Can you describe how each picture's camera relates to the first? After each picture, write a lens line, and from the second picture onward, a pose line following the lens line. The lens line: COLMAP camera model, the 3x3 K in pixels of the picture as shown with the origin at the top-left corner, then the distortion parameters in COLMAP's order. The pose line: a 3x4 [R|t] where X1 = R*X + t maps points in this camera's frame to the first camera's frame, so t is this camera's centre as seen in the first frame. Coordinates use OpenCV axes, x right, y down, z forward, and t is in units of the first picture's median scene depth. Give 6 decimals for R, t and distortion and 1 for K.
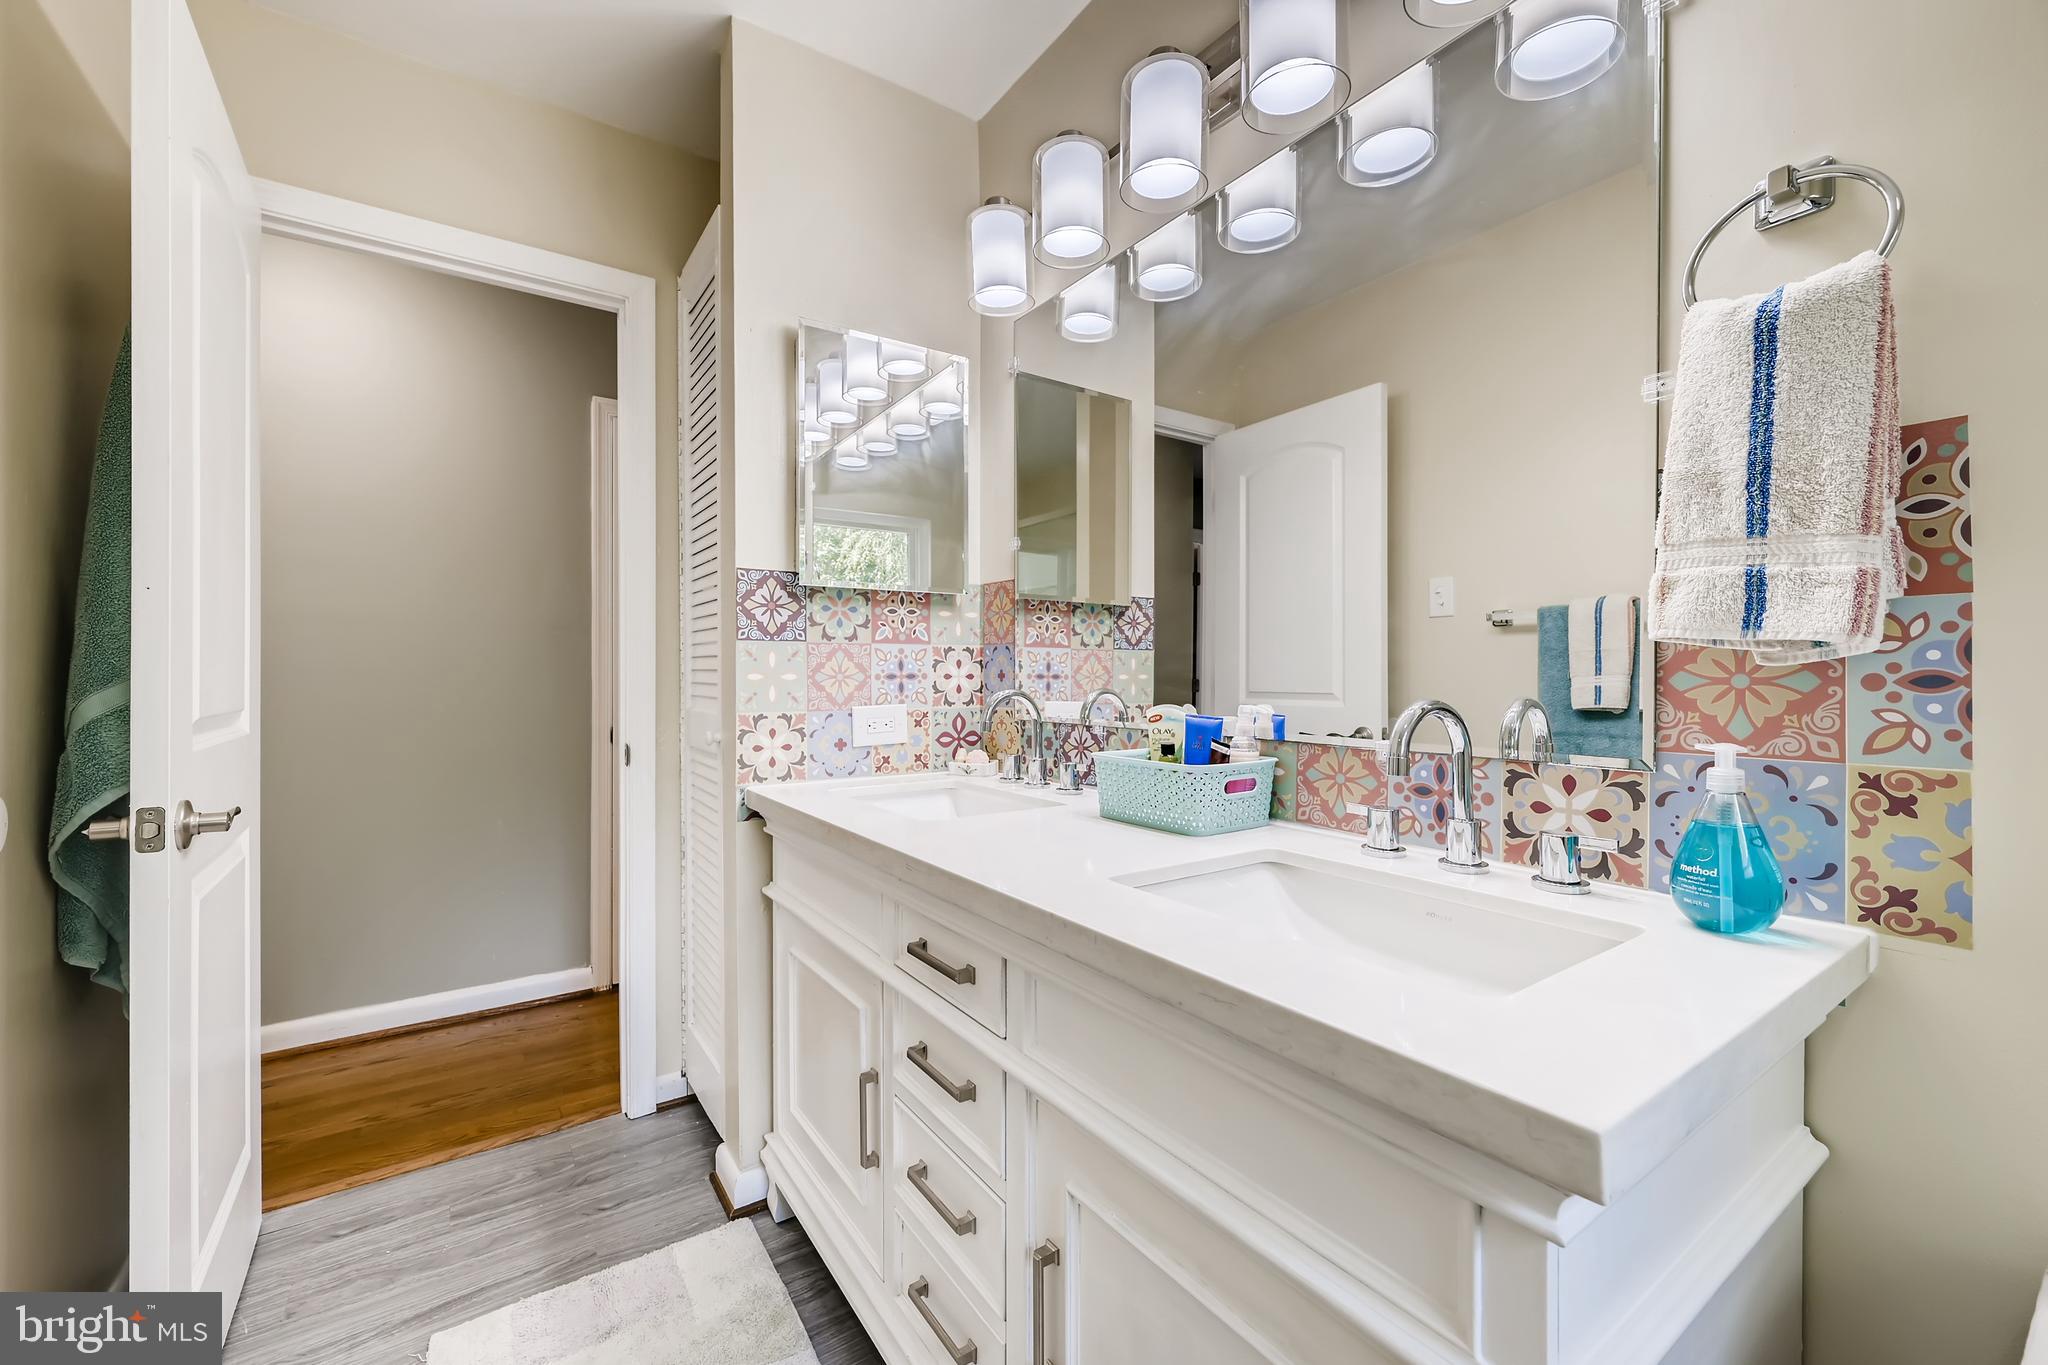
lens RADIAL K [[818.5, 0, 1023.7], [0, 818.5, 677.3], [0, 0, 1]] dist [0.000616, 0.000419]
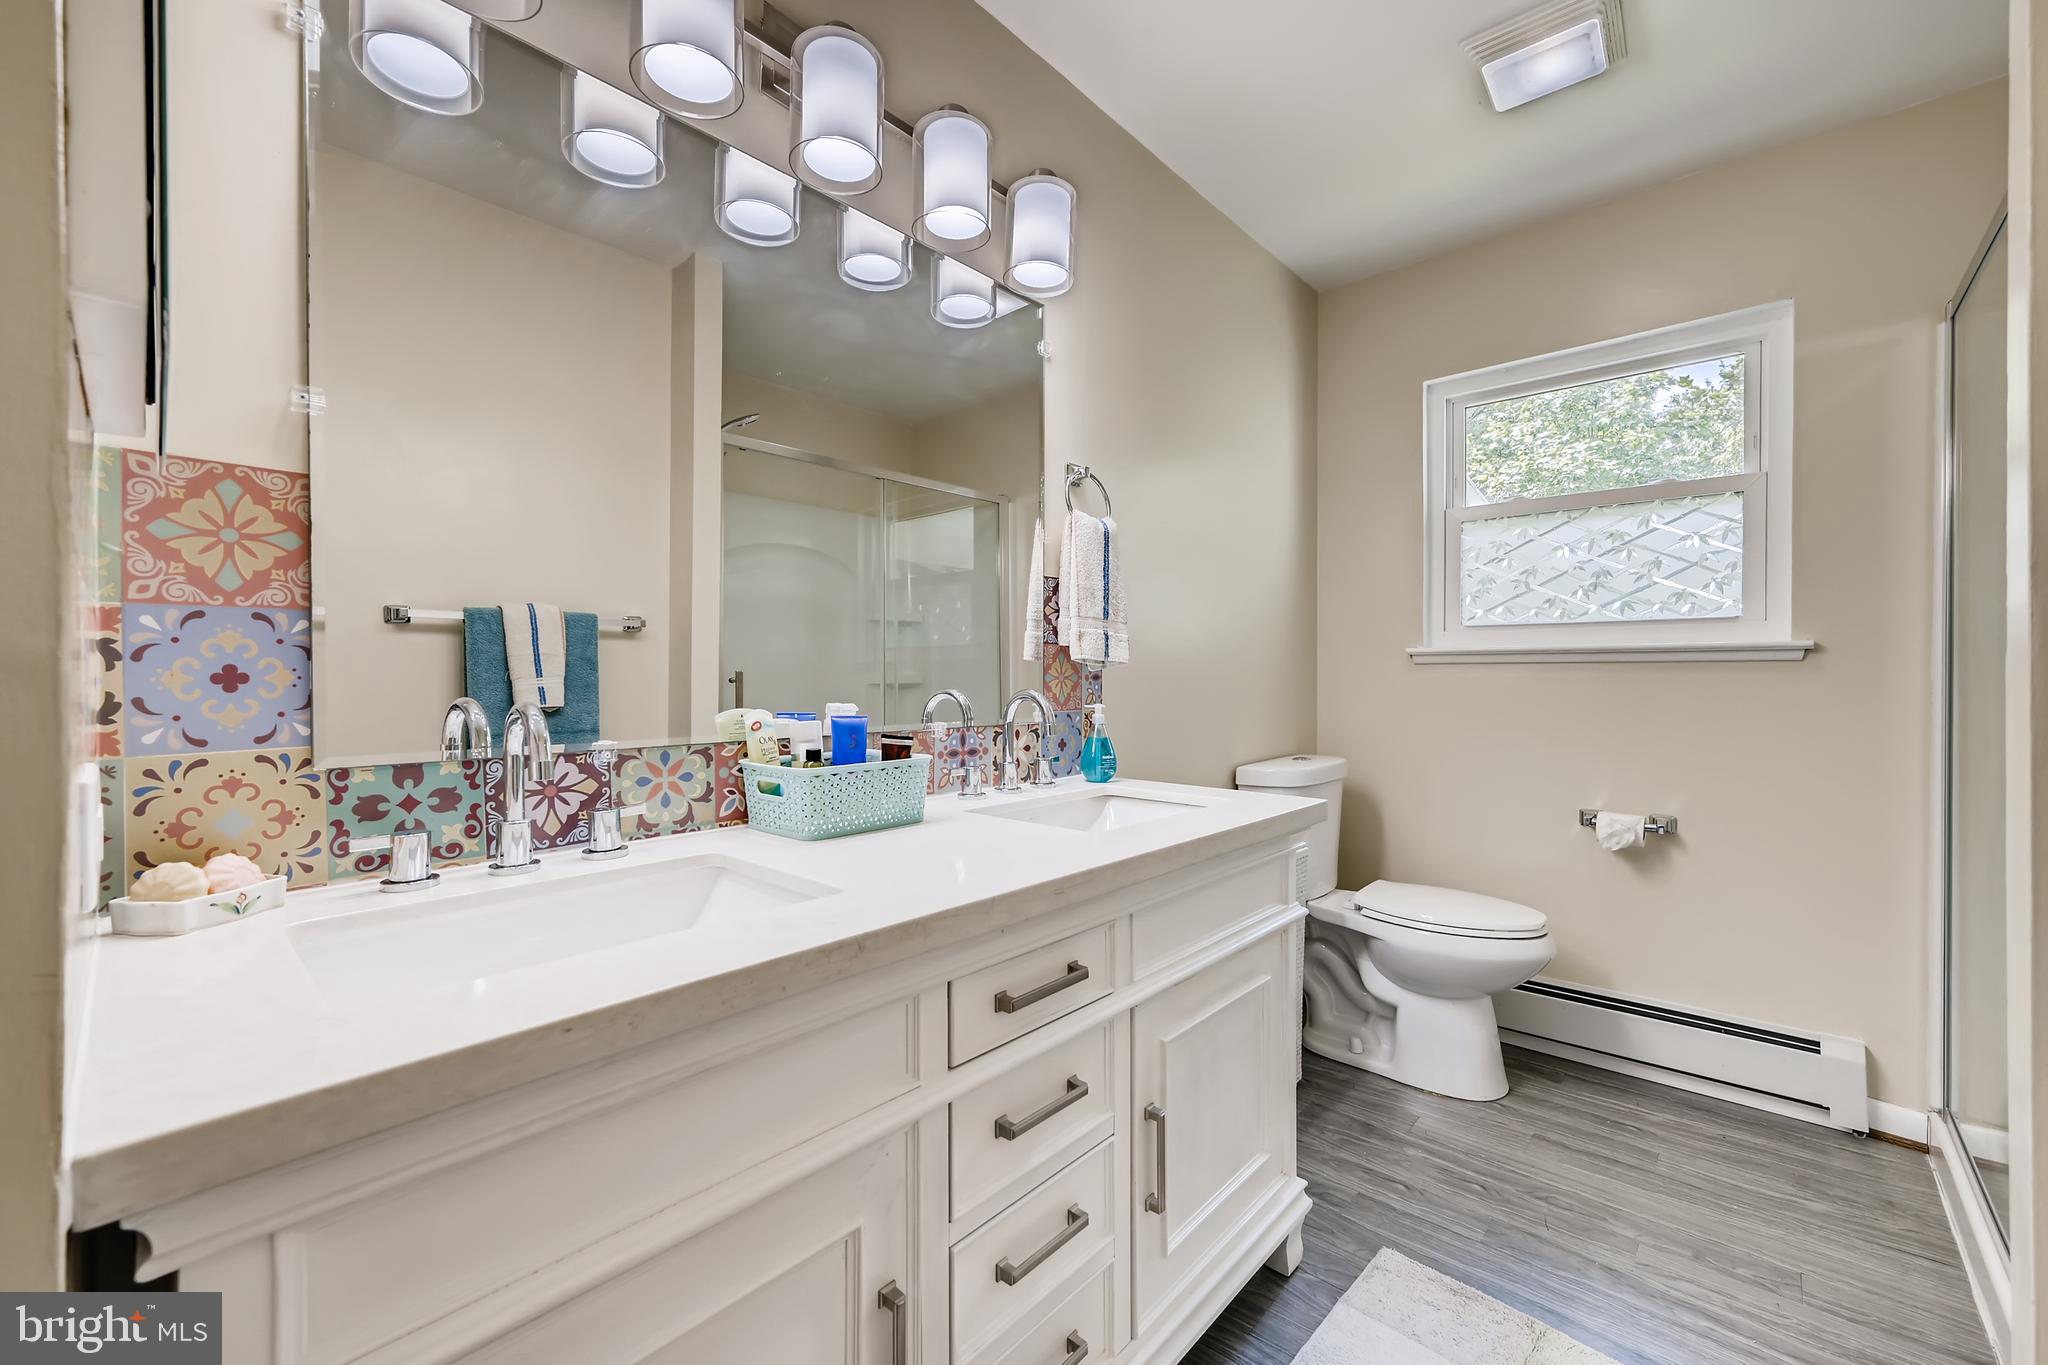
lens RADIAL K [[818.5, 0, 1023.7], [0, 818.5, 677.3], [0, 0, 1]] dist [0.000616, 0.000419]
pose [[-0.231028, -0.000510, 0.972947, -0.791102], [0.006150, 0.999979, 0.001985, -0.001293], [-0.972928, 0.006442, -0.231020, 0.983897]]
